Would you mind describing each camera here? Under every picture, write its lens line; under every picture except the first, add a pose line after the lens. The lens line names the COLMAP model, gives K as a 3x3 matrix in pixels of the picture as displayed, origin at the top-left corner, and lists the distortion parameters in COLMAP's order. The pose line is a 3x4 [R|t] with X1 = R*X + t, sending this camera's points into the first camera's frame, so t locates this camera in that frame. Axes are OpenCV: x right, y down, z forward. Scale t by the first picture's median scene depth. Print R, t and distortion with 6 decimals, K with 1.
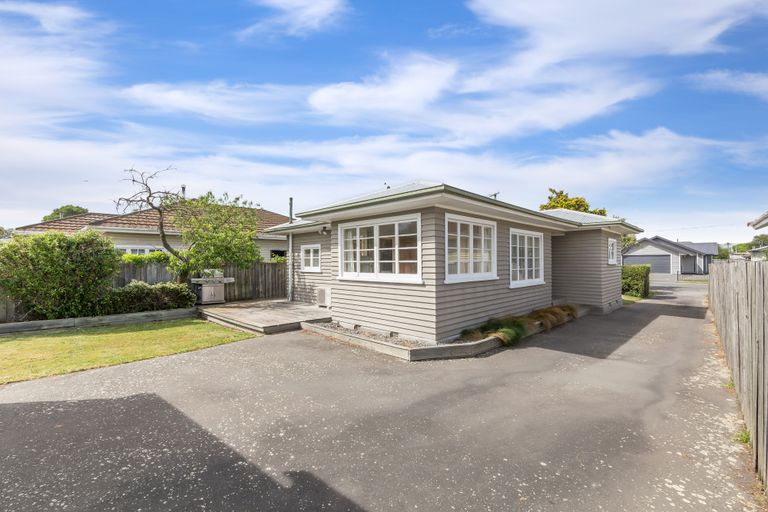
lens RADIAL K [[337.4, 0, 384.0], [0, 337.4, 256.0], [0, 0, 1]] dist [-0.000345, -0.000047]
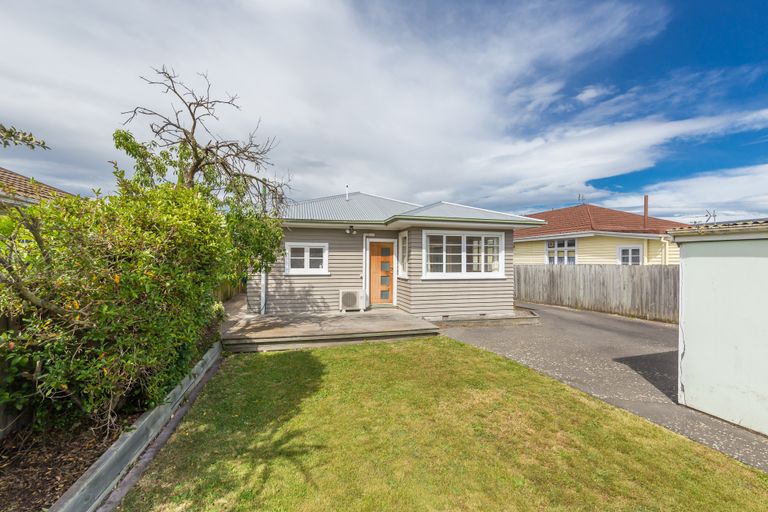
lens RADIAL K [[337.4, 0, 384.0], [0, 337.4, 256.0], [0, 0, 1]] dist [-0.000345, -0.000047]
pose [[0.496591, 0.021894, 0.867708, -1.172248], [-0.021007, 0.999692, -0.013201, 0.009782], [-0.867730, -0.011672, 0.496898, 0.558260]]
